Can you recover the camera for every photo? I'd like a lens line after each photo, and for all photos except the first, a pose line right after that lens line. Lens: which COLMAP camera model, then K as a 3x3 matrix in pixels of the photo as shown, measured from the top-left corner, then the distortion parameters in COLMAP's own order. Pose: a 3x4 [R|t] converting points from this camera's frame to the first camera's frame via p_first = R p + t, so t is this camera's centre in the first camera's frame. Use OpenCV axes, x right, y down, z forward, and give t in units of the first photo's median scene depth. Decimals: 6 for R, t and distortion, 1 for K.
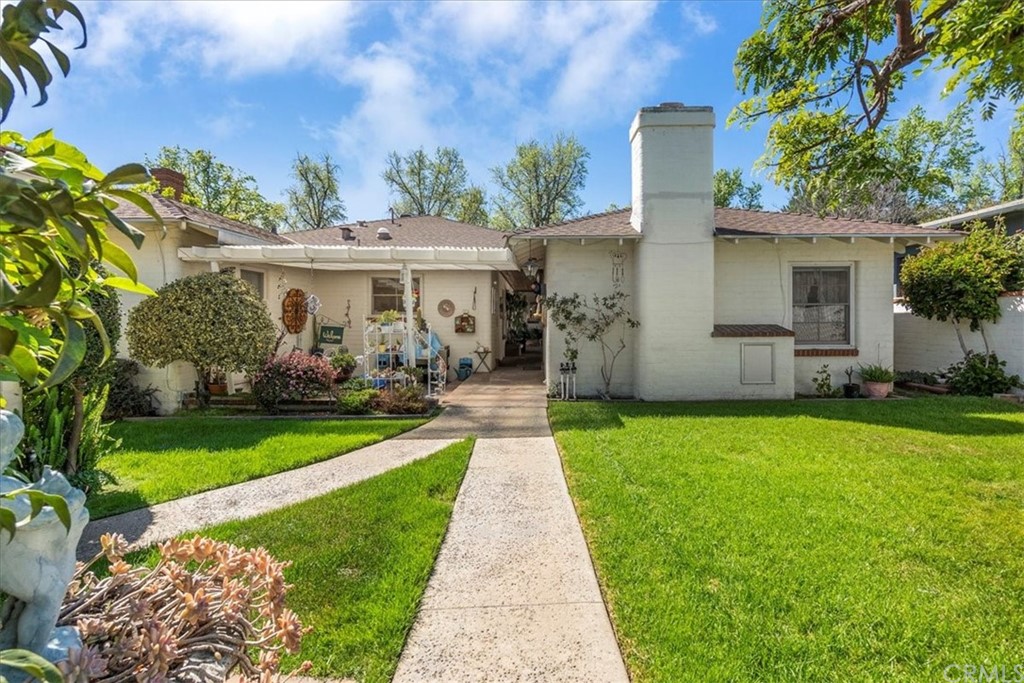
lens RADIAL K [[459.7, 0, 510.5], [0, 459.7, 334.3], [0, 0, 1]] dist [-0.002204, -0.000633]
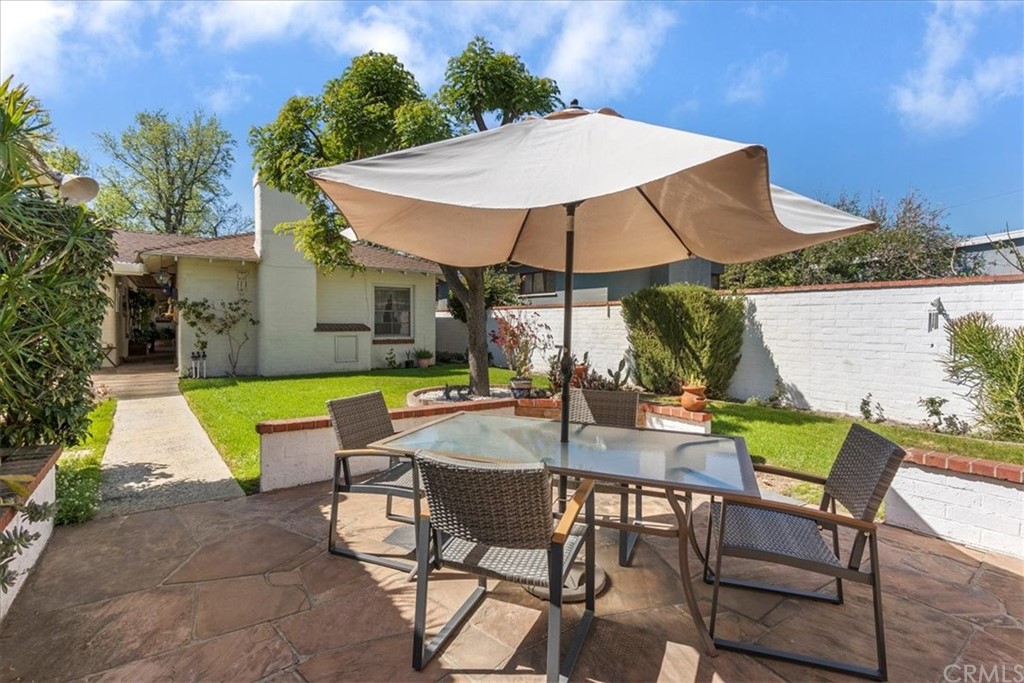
lens RADIAL K [[459.7, 0, 510.5], [0, 459.7, 334.3], [0, 0, 1]] dist [-0.002204, -0.000633]
pose [[0.766169, -0.008134, 0.642588, -0.031130], [0.010010, 0.999950, 0.000722, 0.019133], [-0.642562, 0.005879, 0.766212, -0.523192]]
